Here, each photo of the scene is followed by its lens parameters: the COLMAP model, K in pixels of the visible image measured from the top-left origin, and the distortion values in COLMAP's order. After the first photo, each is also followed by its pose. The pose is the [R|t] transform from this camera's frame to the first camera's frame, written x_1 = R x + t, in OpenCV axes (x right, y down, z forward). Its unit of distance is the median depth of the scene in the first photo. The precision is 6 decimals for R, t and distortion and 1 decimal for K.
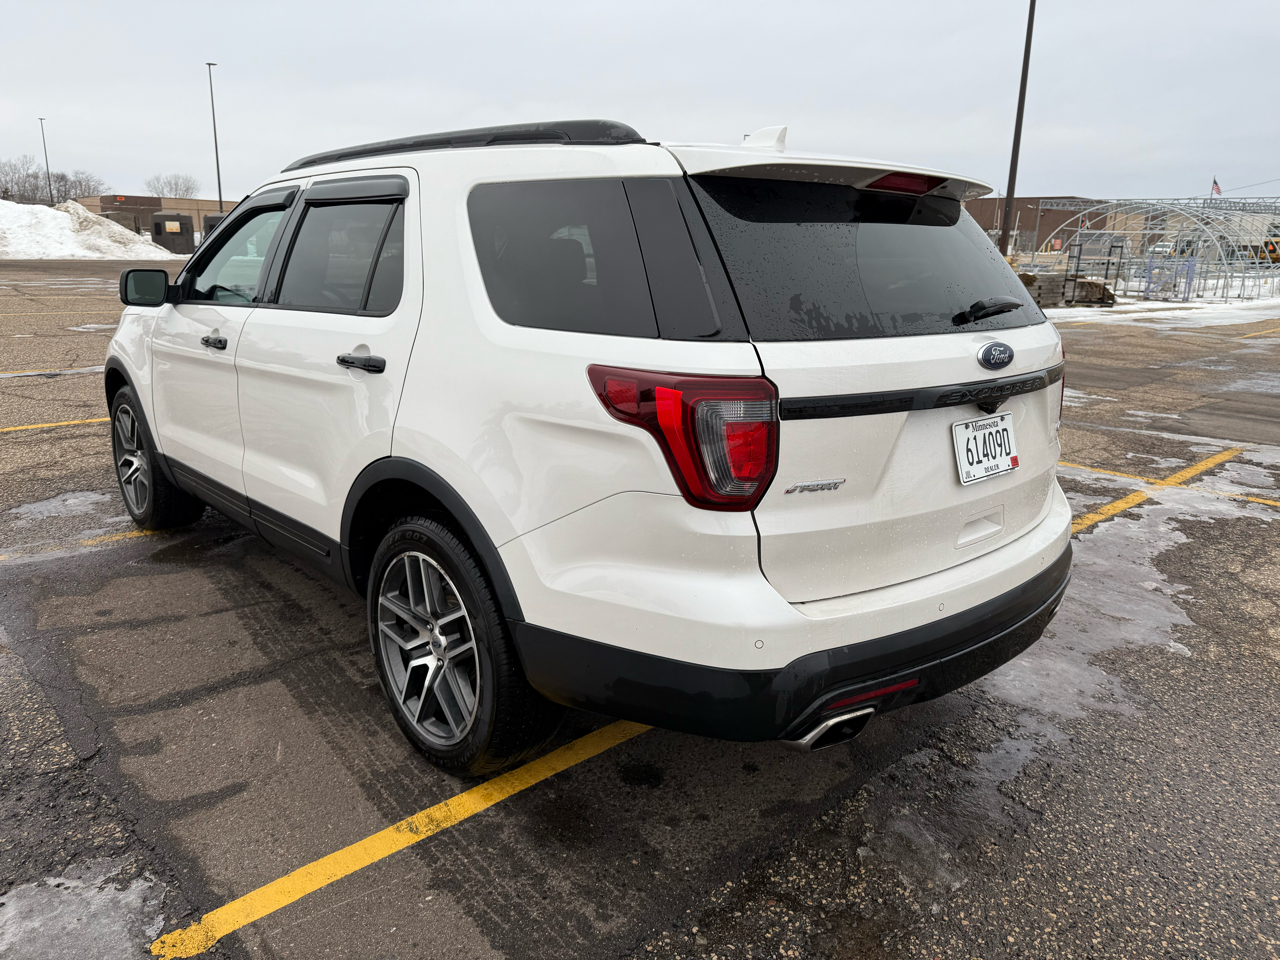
lens RADIAL K [[939.4, 0, 640.0], [0, 939.4, 480.0], [0, 0, 1]] dist [0.053113, -0.045357]
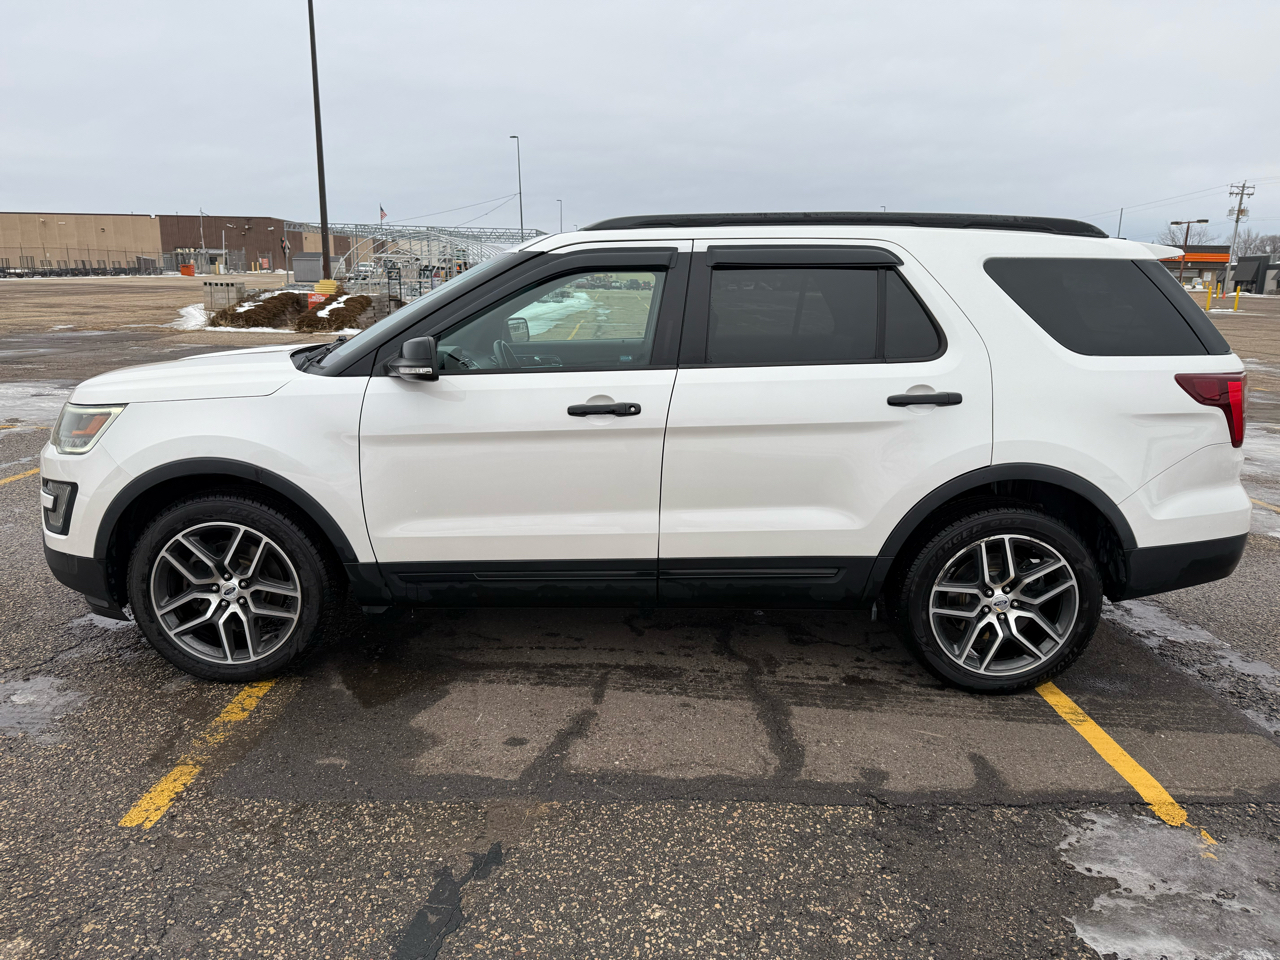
lens RADIAL K [[934.7, 0, 640.0], [0, 934.7, 480.0], [0, 0, 1]] dist [0.006520, -0.012073]
pose [[0.653924, -0.173762, 0.736336, -1.606804], [0.182907, 0.980706, 0.068993, -0.192080], [-0.734118, 0.089565, 0.673089, 0.512847]]
